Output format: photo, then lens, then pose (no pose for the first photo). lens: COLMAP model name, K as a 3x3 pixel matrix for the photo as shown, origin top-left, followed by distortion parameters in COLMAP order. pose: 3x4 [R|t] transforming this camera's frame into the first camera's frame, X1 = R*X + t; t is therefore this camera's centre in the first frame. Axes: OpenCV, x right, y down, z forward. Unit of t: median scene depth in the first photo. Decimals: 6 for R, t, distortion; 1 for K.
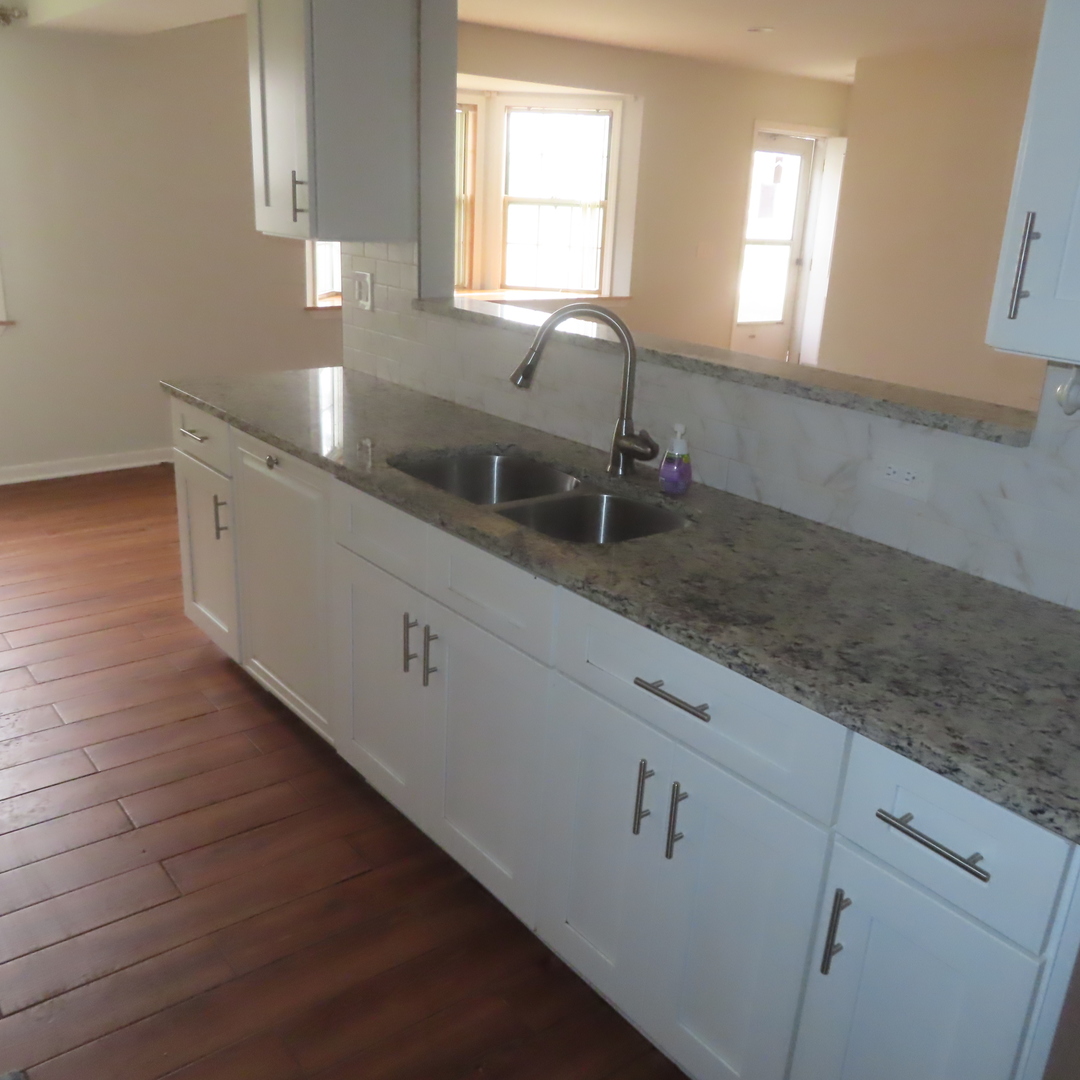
lens RADIAL K [[1050.2, 0, 537.6], [0, 1050.2, 536.8], [0, 0, 1]] dist [0.012424, 0.000000]
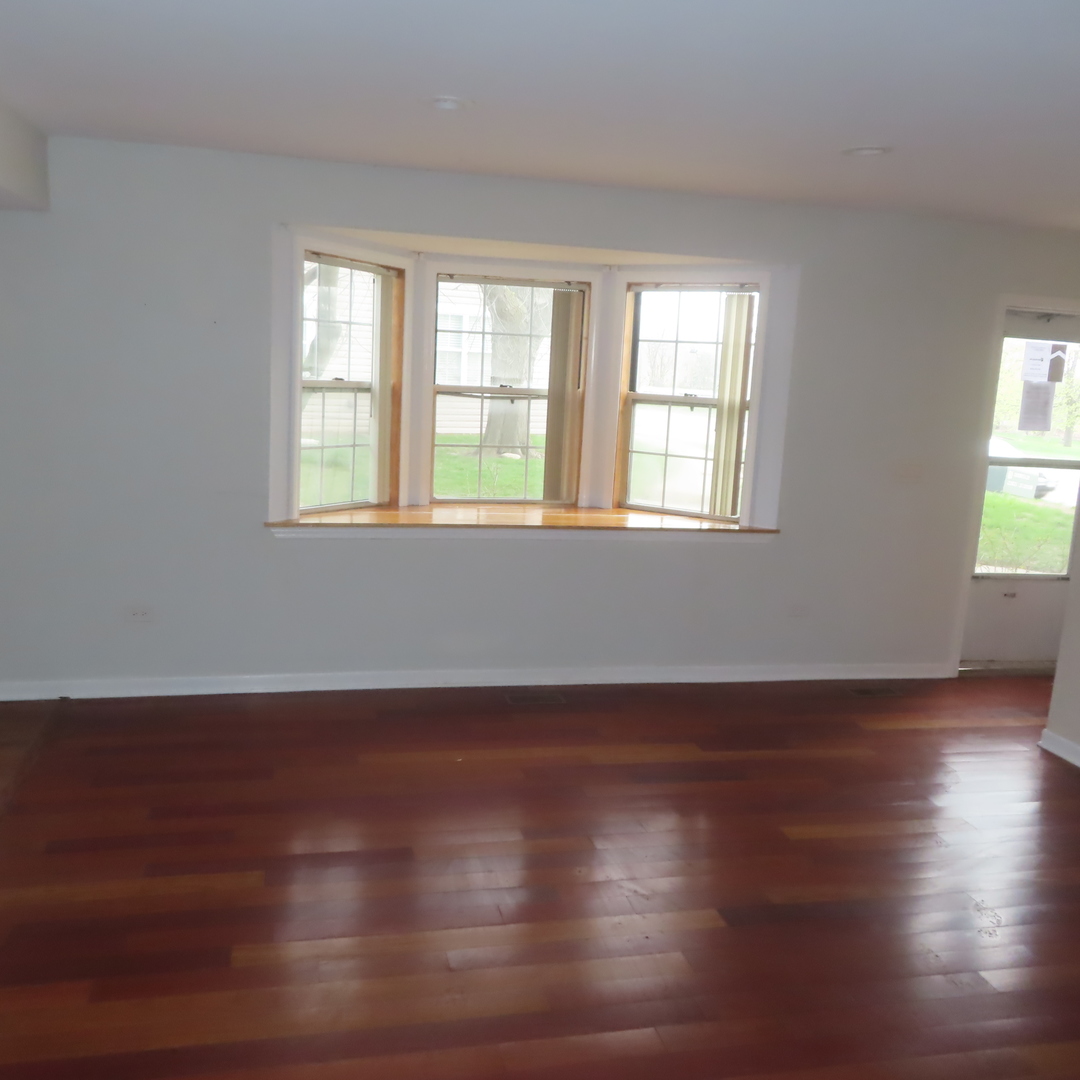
lens RADIAL K [[1050.2, 0, 542.8], [0, 1050.2, 542.5], [0, 0, 1]] dist [0.012424, 0.000000]
pose [[0.908250, 0.074294, -0.411778, 0.238986], [-0.143286, 0.979835, -0.139260, -0.098374], [0.393129, 0.185485, 0.900581, 0.295537]]
